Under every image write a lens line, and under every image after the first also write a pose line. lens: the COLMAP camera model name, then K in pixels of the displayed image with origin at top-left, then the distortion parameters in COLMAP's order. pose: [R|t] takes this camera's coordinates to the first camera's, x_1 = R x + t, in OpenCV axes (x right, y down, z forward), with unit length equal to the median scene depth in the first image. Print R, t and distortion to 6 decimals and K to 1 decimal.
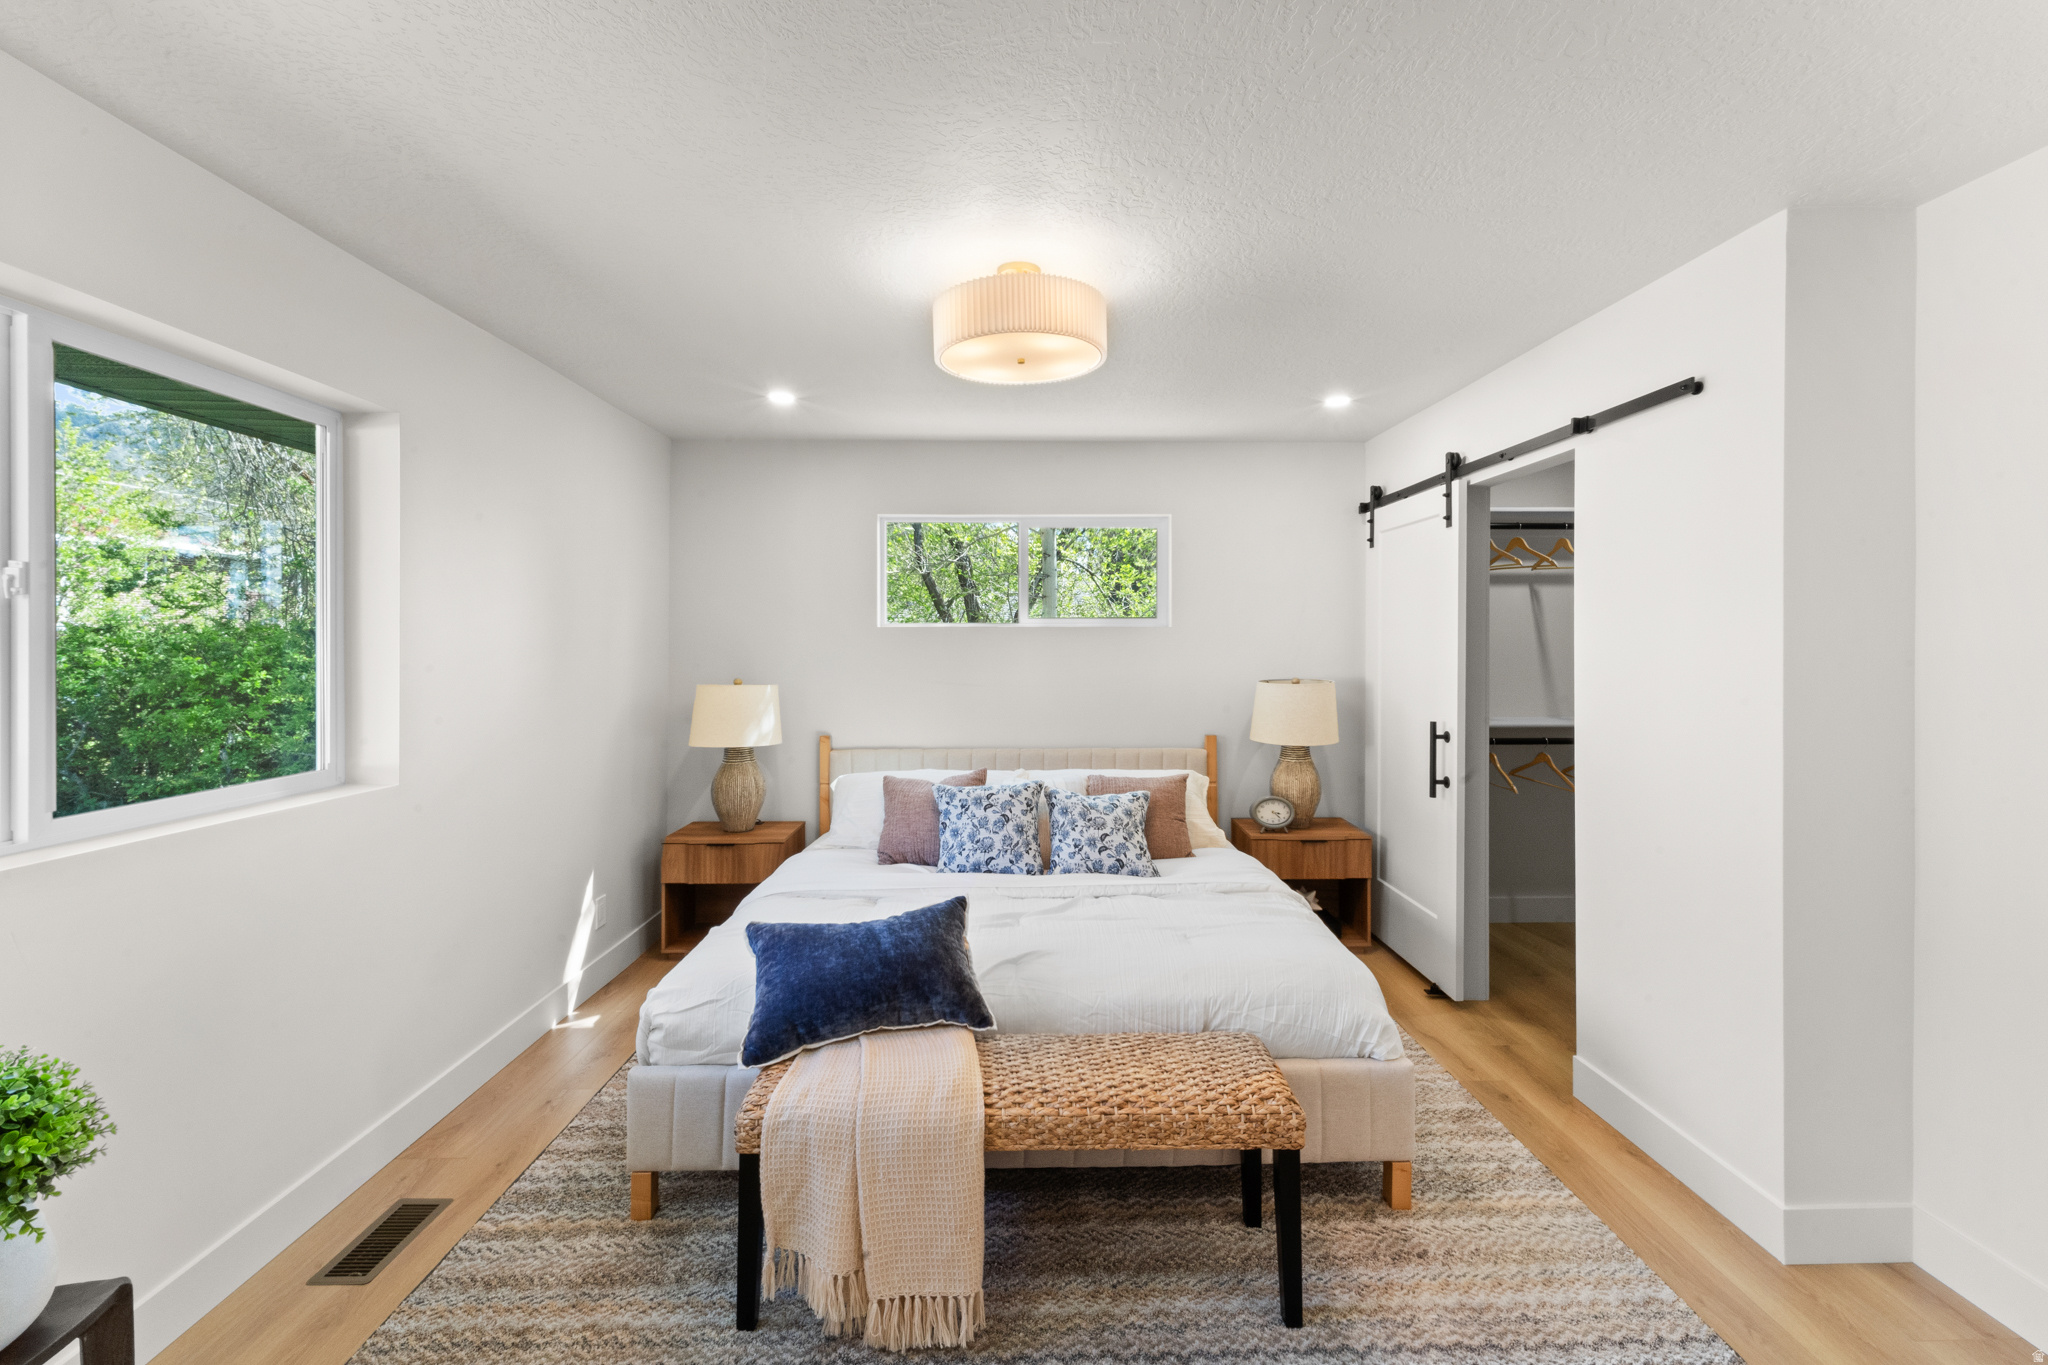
lens RADIAL K [[848.9, 0, 1024.4], [0, 848.9, 660.6], [0, 0, 1]] dist [0.002224, -0.003055]
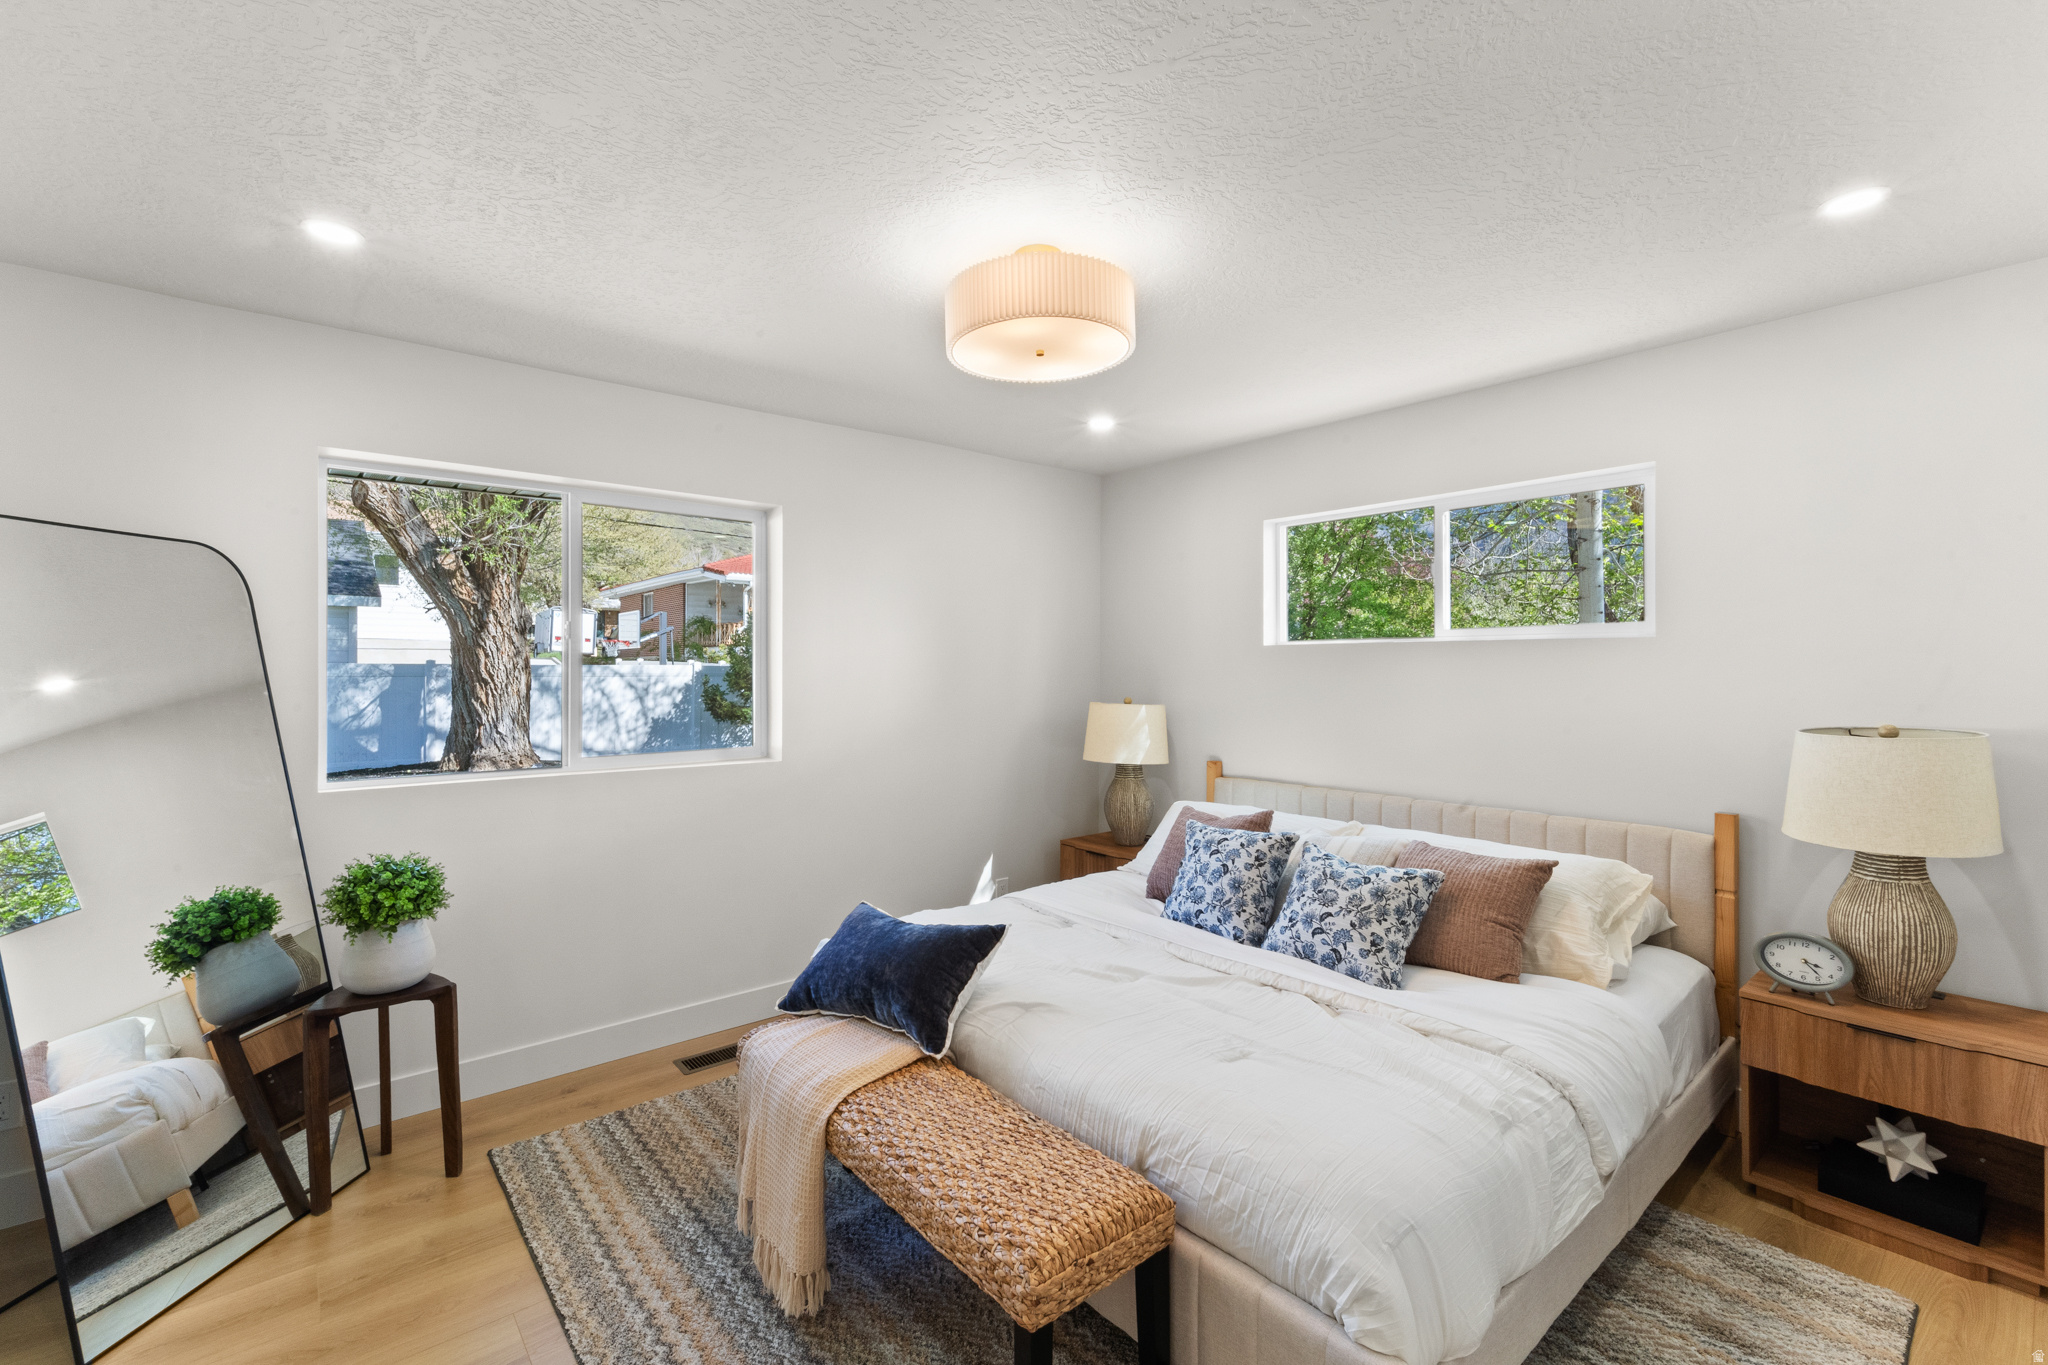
lens RADIAL K [[878.2, 0, 1024.0], [0, 878.2, 682.5], [0, 0, 1]] dist [0.000407, 0.000046]
pose [[0.627989, 0.013901, -0.778098, 0.540154], [-0.014547, 0.999875, 0.006123, -0.003304], [0.778087, 0.007474, 0.628113, 0.294954]]
